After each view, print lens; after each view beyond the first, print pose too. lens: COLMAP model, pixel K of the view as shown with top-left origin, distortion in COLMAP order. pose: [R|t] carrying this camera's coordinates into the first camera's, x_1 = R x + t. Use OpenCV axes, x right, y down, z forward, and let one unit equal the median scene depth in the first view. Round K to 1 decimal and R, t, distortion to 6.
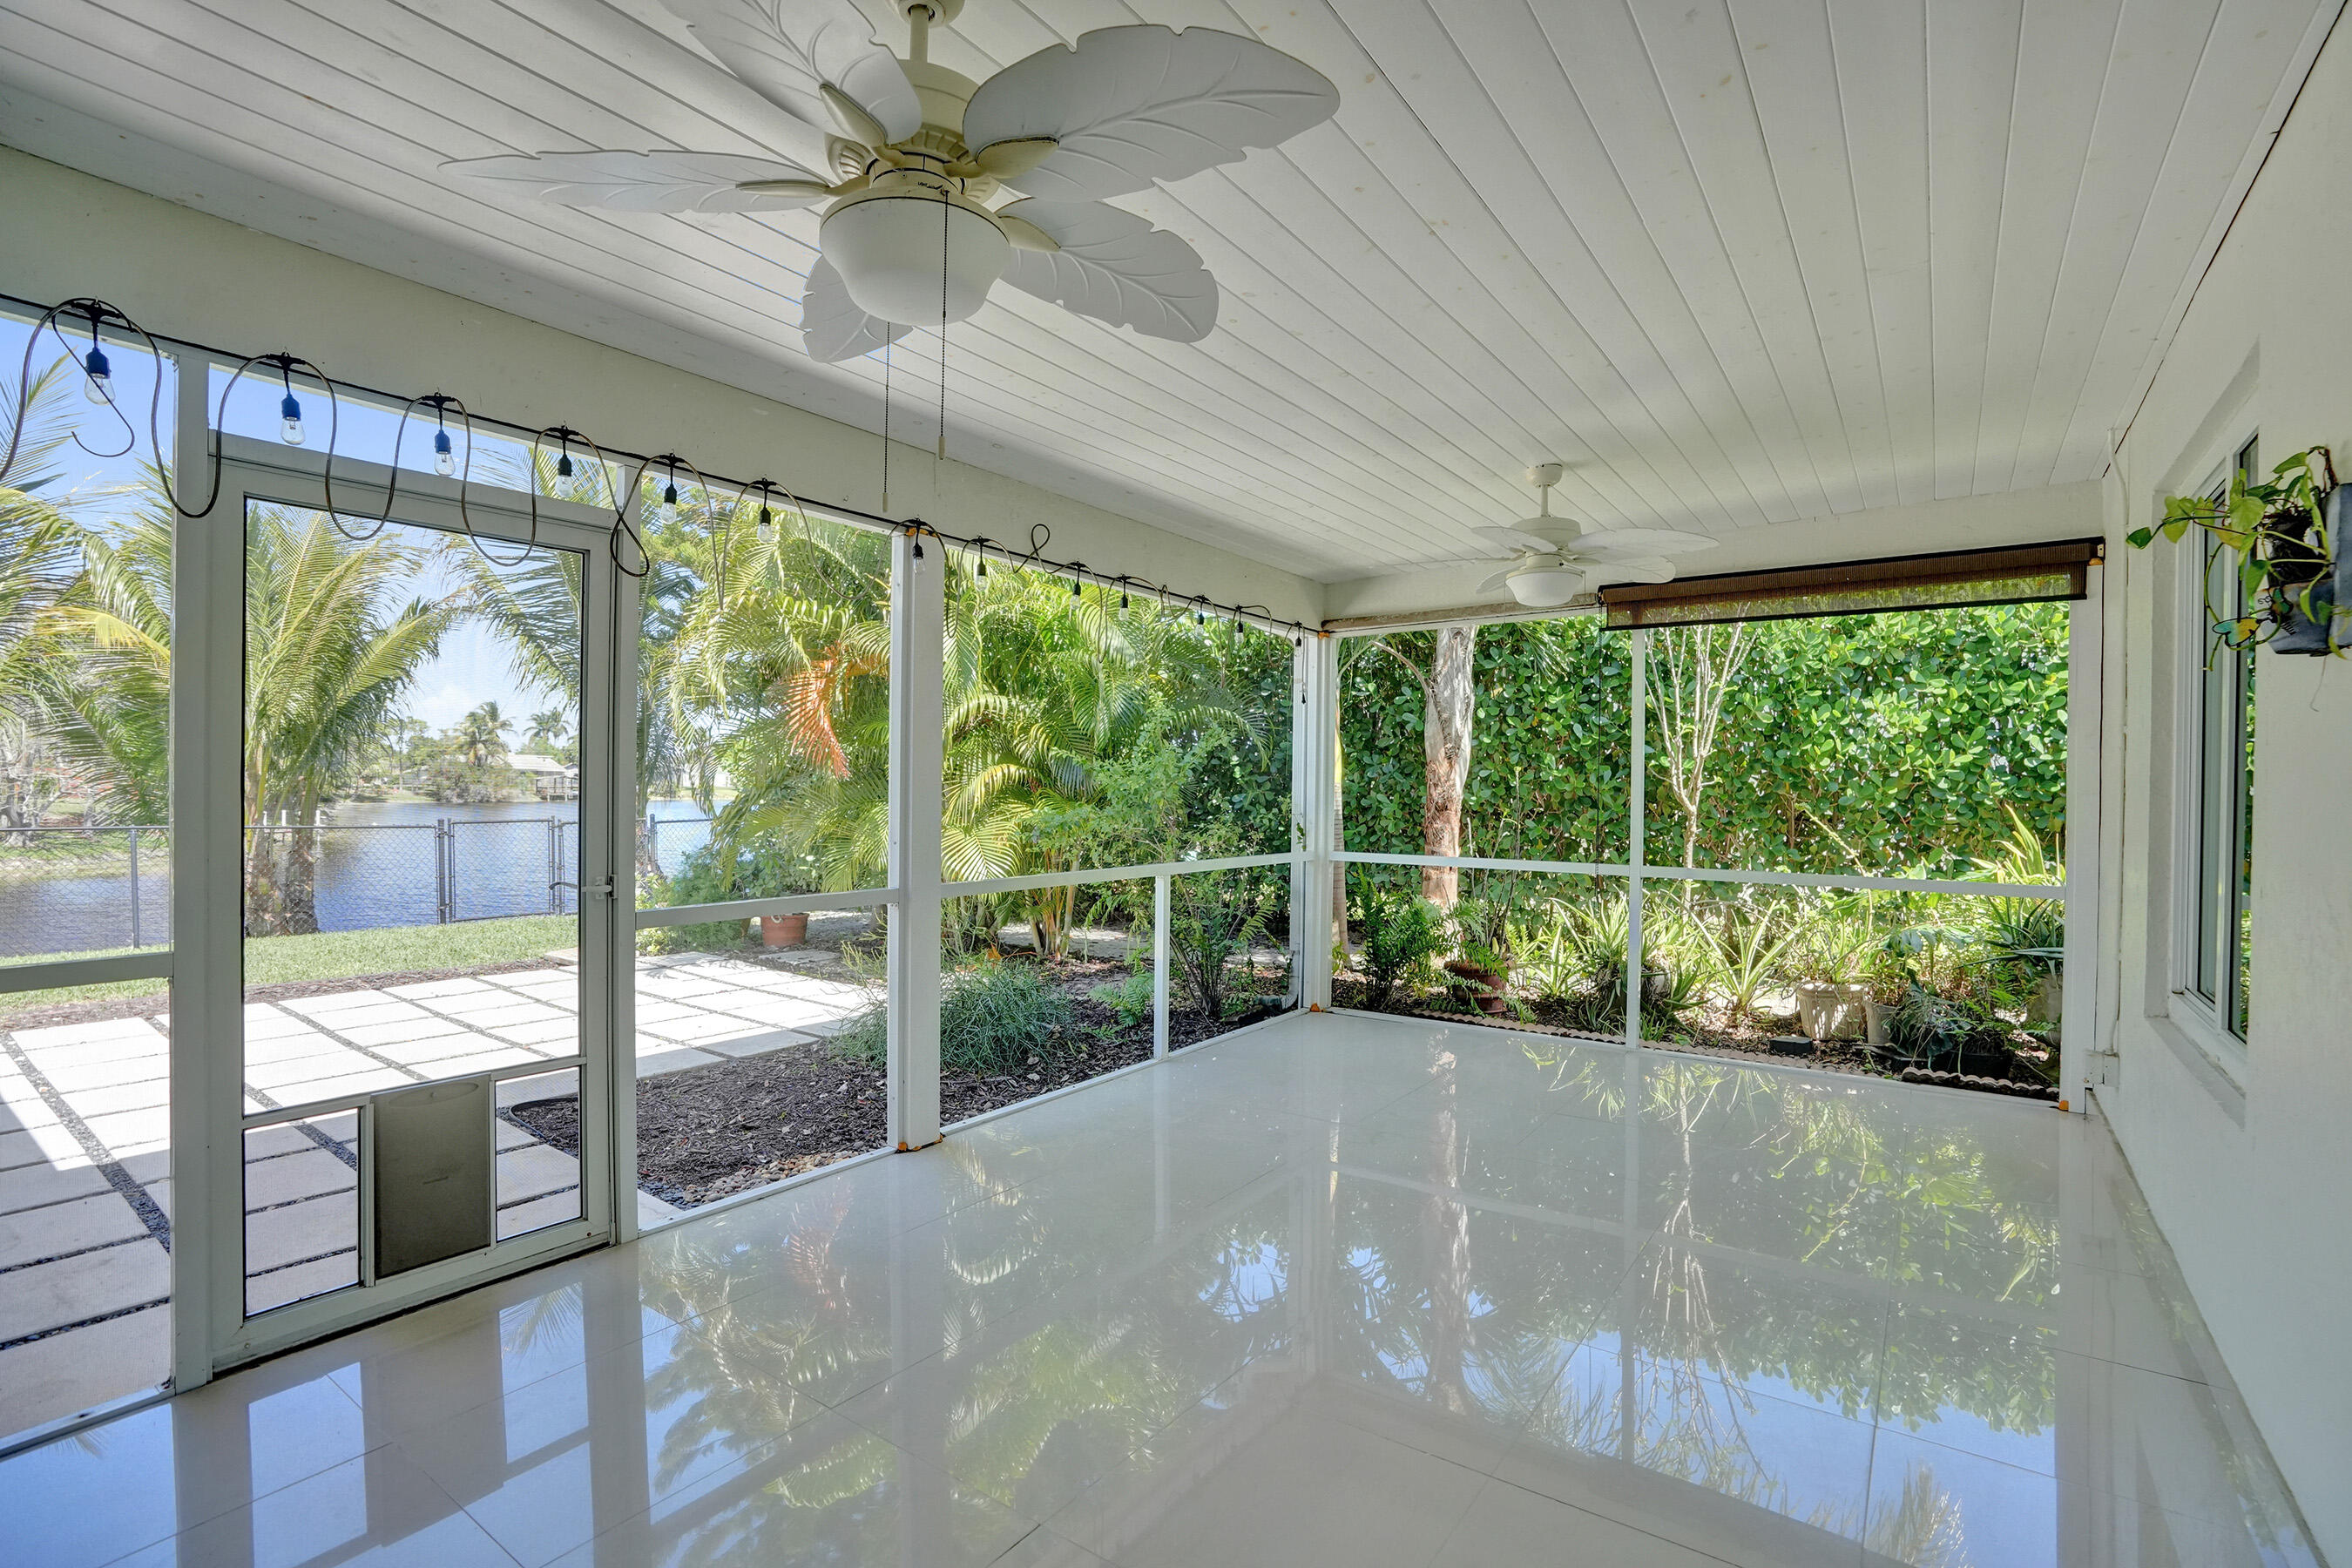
lens RADIAL K [[1086.1, 0, 1179.0], [0, 1086.1, 794.3], [0, 0, 1]] dist [-0.071703, 0.031637]
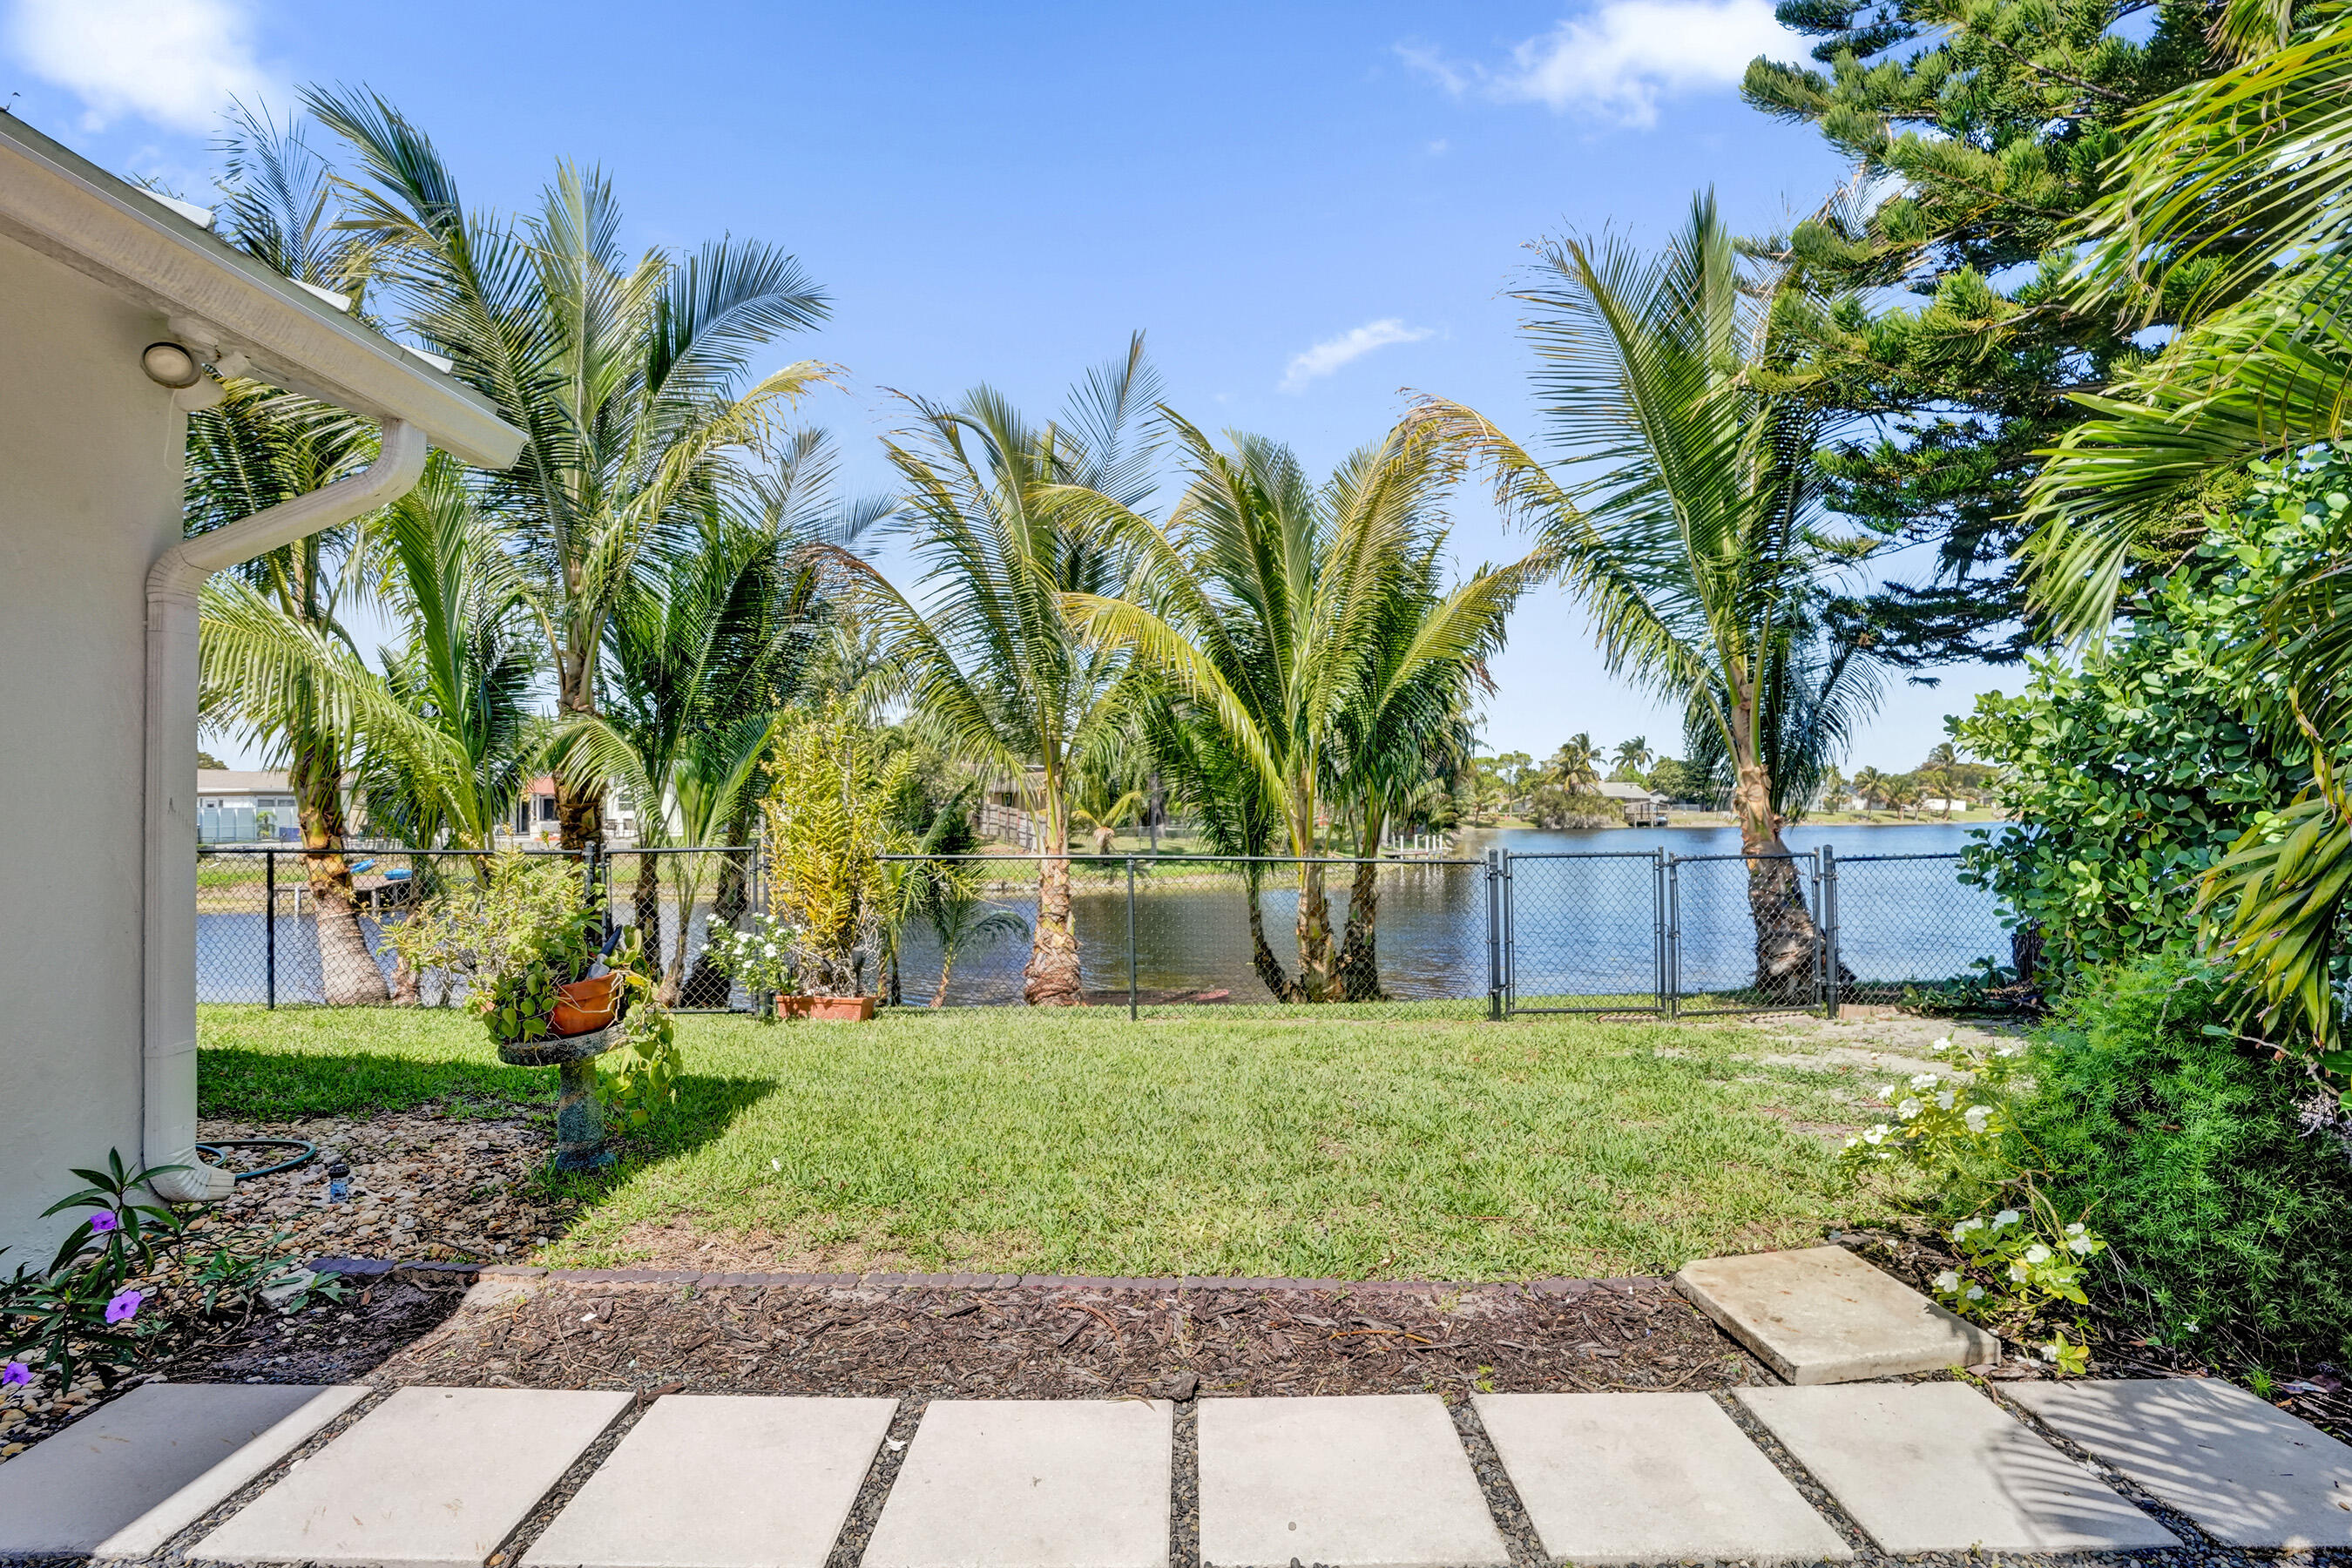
lens RADIAL K [[1094.9, 0, 1172.2], [0, 1094.9, 797.5], [0, 0, 1]] dist [-0.077064, 0.032435]
pose [[0.589944, -0.021594, -0.807155, -0.473546], [0.004485, 0.999715, -0.023467, 0.010051], [0.807431, 0.010224, 0.589873, 0.763499]]
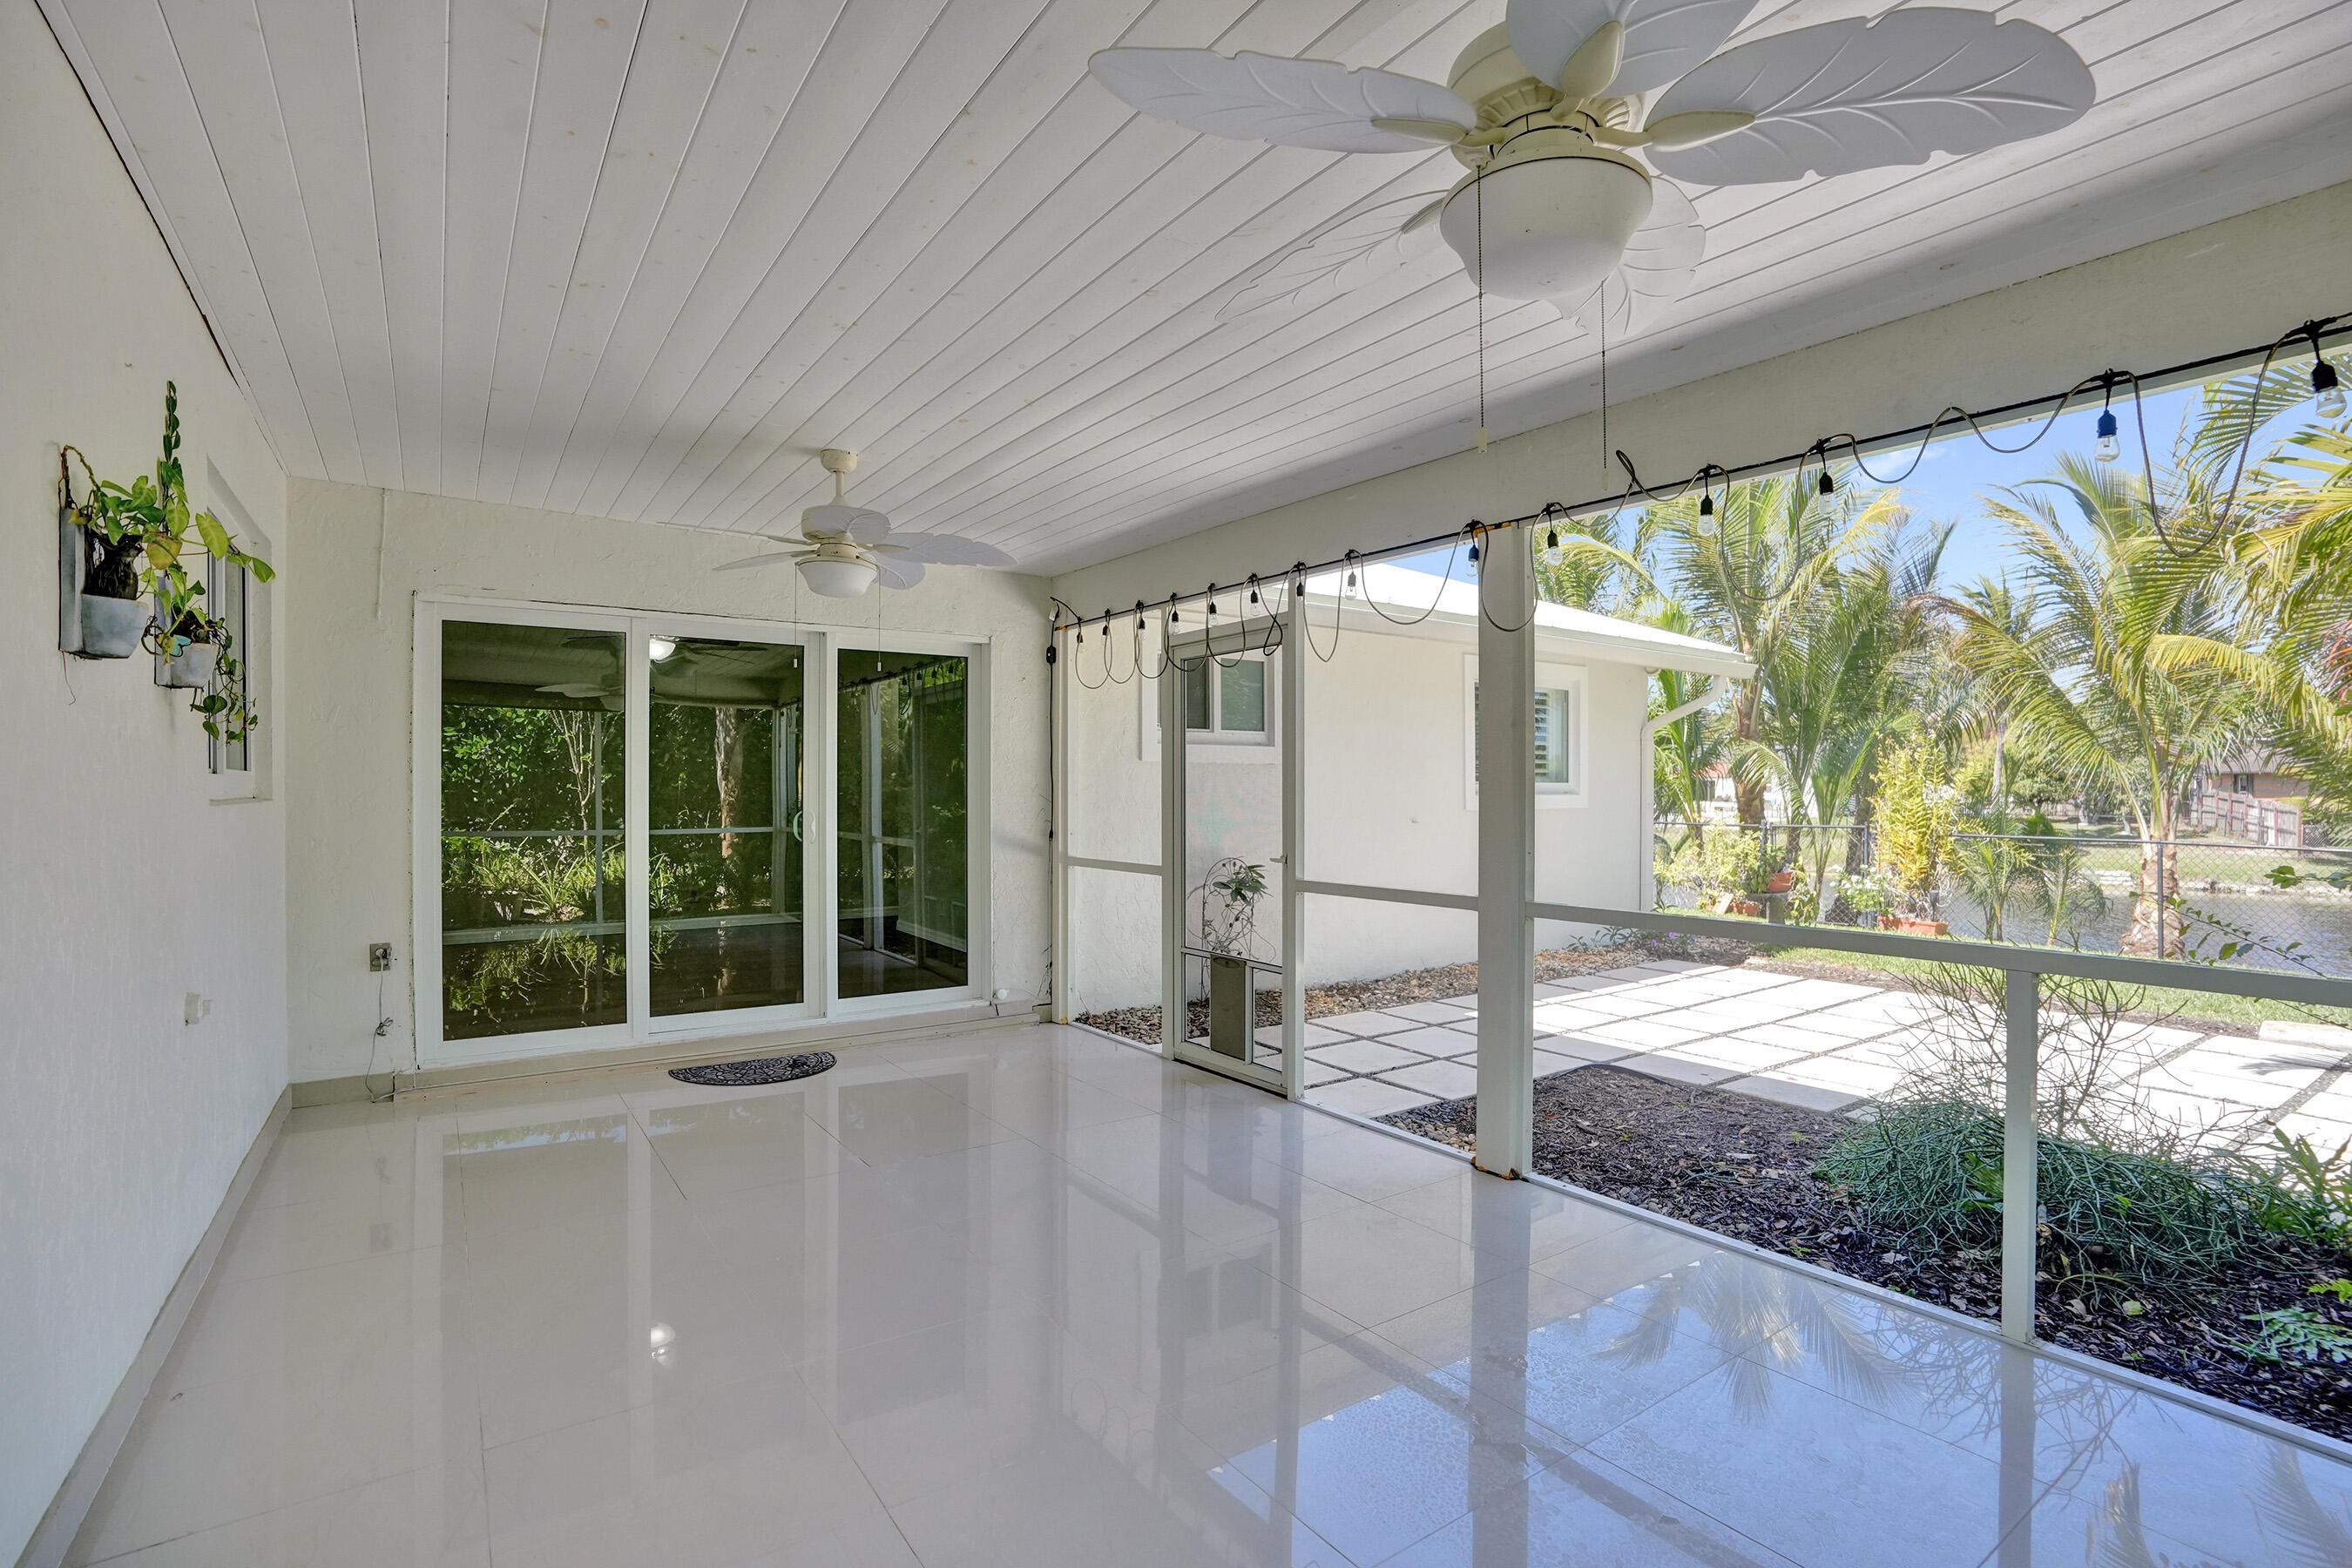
lens RADIAL K [[1094.9, 0, 1172.2], [0, 1094.9, 797.5], [0, 0, 1]] dist [-0.077064, 0.032435]
pose [[-0.331708, -0.005389, -0.943367, 0.418218], [-0.010967, 0.999938, -0.001856, 0.001219], [0.943318, 0.009730, -0.331746, 0.575046]]
